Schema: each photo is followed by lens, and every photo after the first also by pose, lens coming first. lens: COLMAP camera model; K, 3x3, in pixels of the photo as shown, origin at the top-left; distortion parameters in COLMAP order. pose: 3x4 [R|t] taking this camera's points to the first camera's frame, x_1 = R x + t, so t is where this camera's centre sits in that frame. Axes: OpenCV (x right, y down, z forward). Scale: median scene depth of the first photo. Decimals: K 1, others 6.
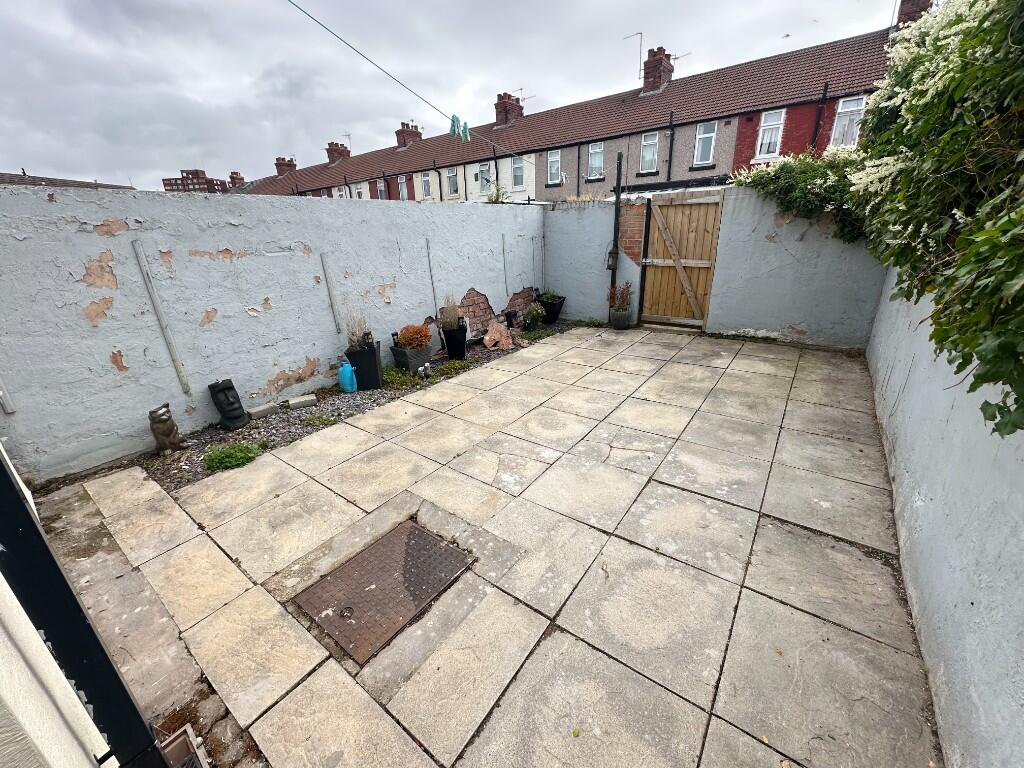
lens RADIAL K [[405.2, 0, 513.2], [0, 405.2, 385.1], [0, 0, 1]] dist [-0.003463, 0.000542]
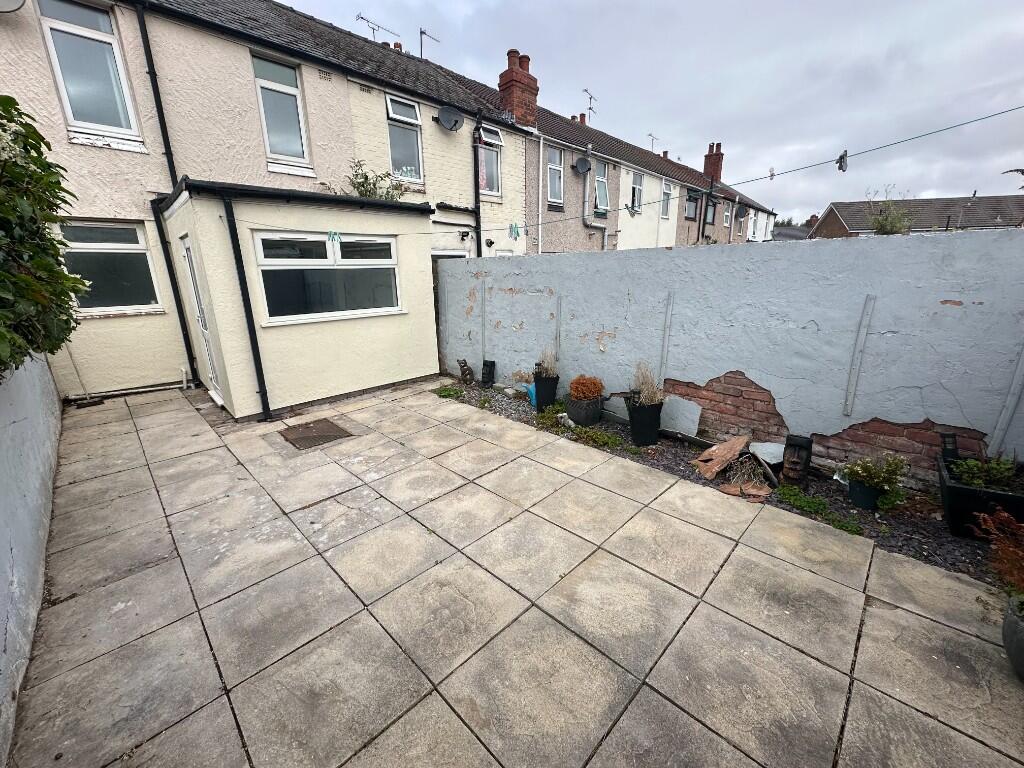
lens RADIAL K [[405.2, 0, 511.9], [0, 405.2, 385.7], [0, 0, 1]] dist [-0.003463, 0.000542]
pose [[-0.141943, 0.304141, -0.941993, 0.935703], [-0.334881, 0.880762, 0.334833, -0.525049], [0.931508, 0.362982, -0.023167, 1.152350]]
